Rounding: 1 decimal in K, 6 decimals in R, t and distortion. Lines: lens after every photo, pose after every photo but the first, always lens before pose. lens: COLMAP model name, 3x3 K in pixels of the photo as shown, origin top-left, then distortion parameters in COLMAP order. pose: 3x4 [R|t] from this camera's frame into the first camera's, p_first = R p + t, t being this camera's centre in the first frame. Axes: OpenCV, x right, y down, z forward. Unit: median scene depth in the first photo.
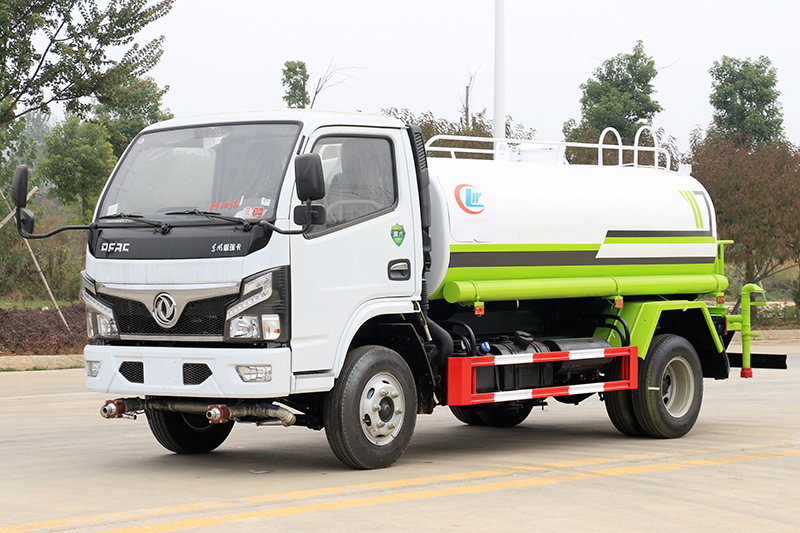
lens RADIAL K [[2184.6, 0, 400.0], [0, 2184.6, 266.5], [0, 0, 1]] dist [-0.079765, -0.693627]
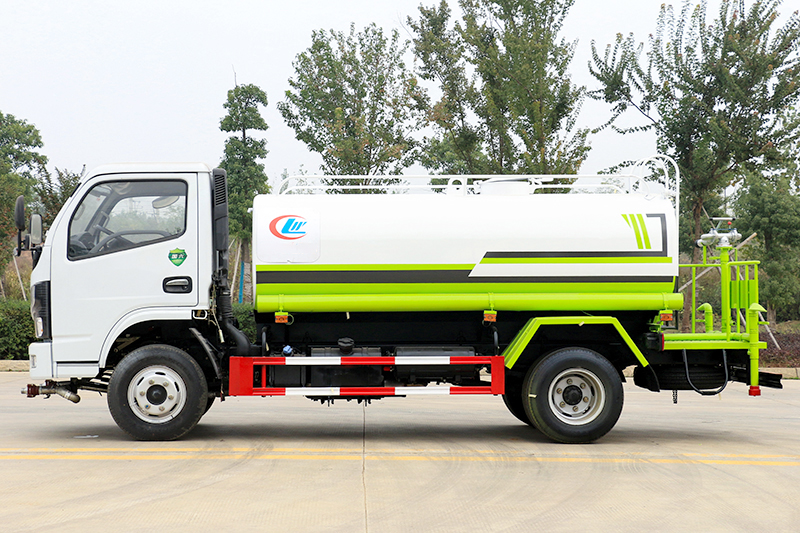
lens RADIAL K [[1726.0, 0, 400.0], [0, 1726.0, 266.5], [0, 0, 1]] dist [0.021320, 0.366325]
pose [[0.666485, -0.007361, -0.745482, 0.788096], [-0.005509, 0.999875, -0.014798, 0.004698], [0.745498, 0.013969, 0.666362, 0.411325]]
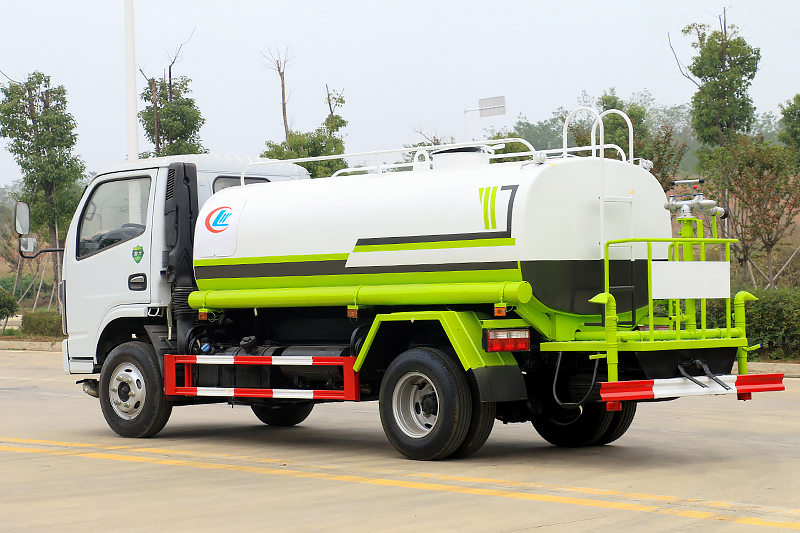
lens RADIAL K [[2184.6, 0, 400.0], [0, 2184.6, 266.5], [0, 0, 1]] dist [-0.079765, -0.693627]
pose [[-0.107110, 0.000003, -0.994247, 1.172468], [0.020556, 0.999786, -0.002211, -0.001535], [0.994035, -0.020675, -0.107087, 1.223305]]
